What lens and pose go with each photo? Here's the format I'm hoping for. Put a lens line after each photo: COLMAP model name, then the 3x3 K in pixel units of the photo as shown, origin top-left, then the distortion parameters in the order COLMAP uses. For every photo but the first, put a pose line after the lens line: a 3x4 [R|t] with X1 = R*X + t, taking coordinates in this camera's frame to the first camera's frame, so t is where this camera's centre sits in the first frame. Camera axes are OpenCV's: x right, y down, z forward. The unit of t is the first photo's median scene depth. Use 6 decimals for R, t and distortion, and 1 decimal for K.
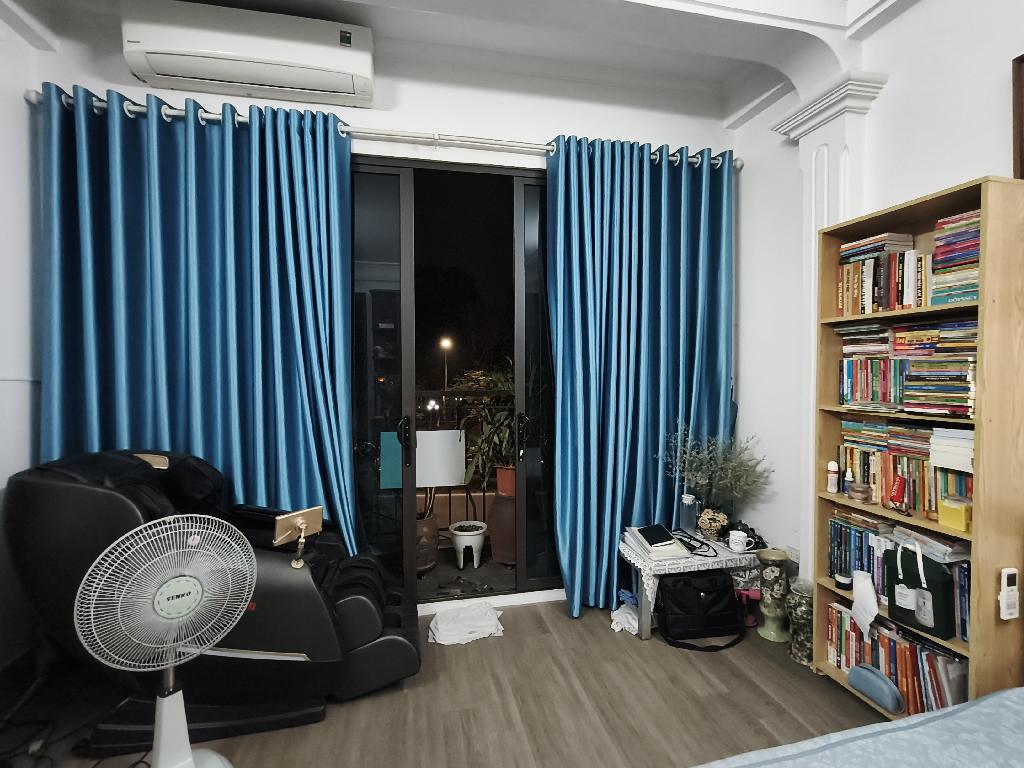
lens RADIAL K [[480.9, 0, 513.9], [0, 480.9, 383.4], [0, 0, 1]] dist [0.004594, 0.001788]
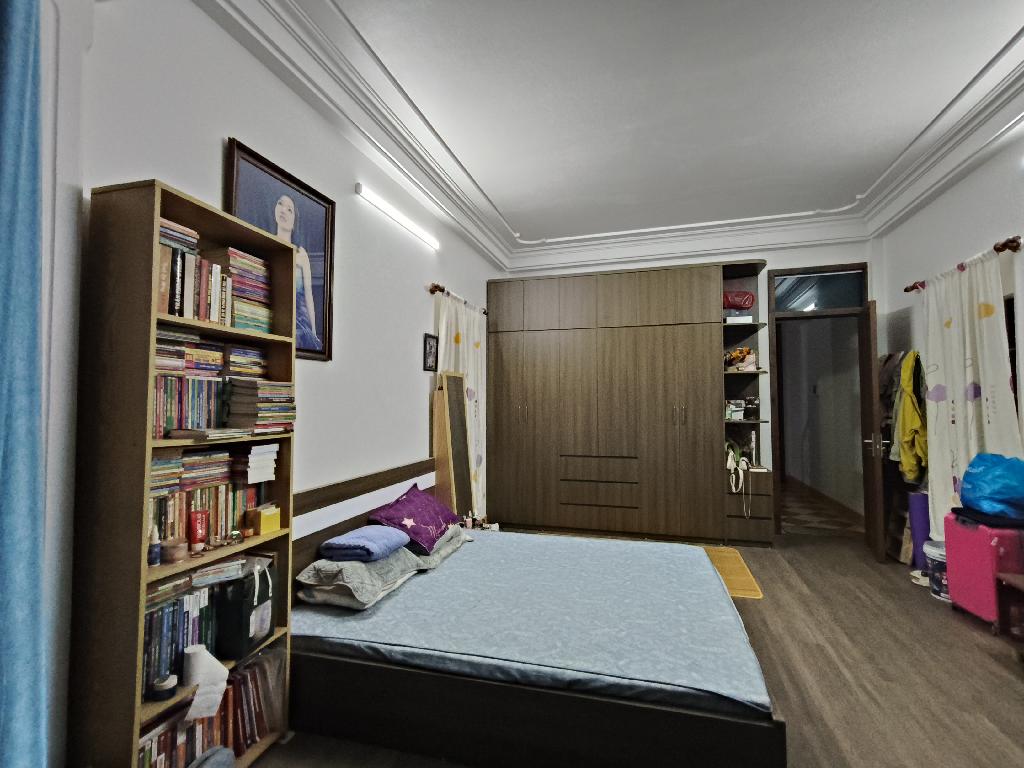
lens RADIAL K [[480.9, 0, 513.9], [0, 480.9, 383.4], [0, 0, 1]] dist [0.004594, 0.001788]
pose [[-0.874241, 0.030016, 0.484563, -0.127313], [0.018405, 0.999419, -0.028702, -0.006118], [-0.485143, -0.016174, -0.874285, 1.430224]]
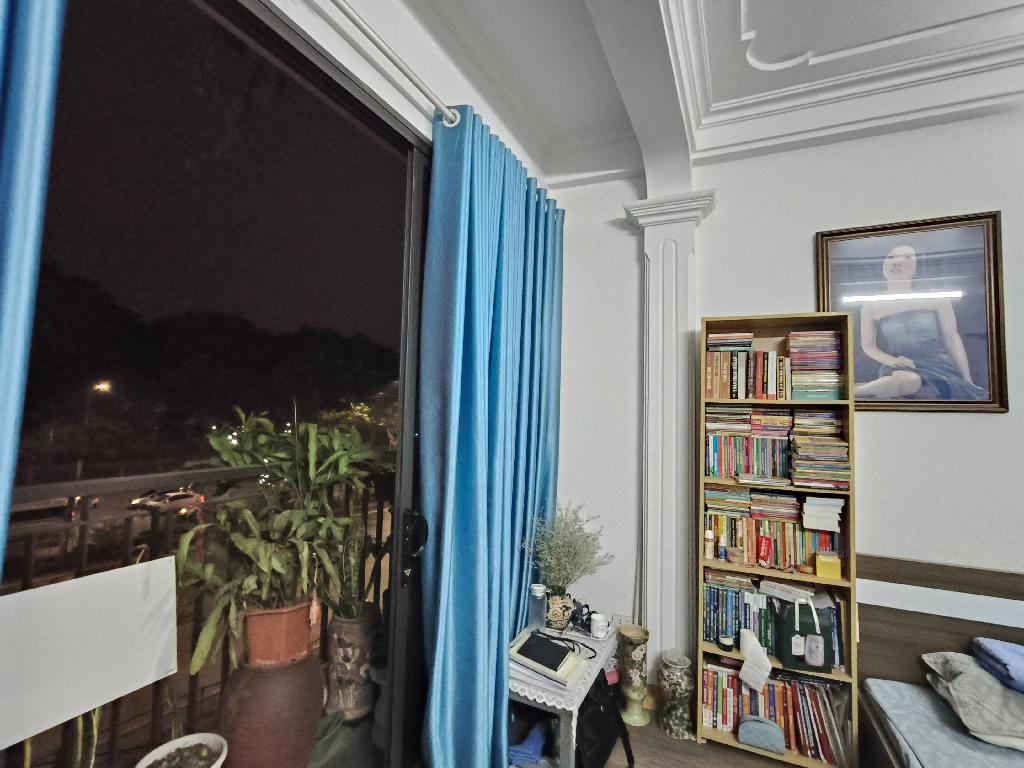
lens RADIAL K [[480.9, 0, 513.9], [0, 480.9, 383.4], [0, 0, 1]] dist [0.004594, 0.001788]
pose [[0.607532, 0.070433, 0.791166, -0.519623], [-0.014391, 0.996873, -0.077695, -0.081419], [-0.794165, 0.035817, 0.606646, 0.725576]]
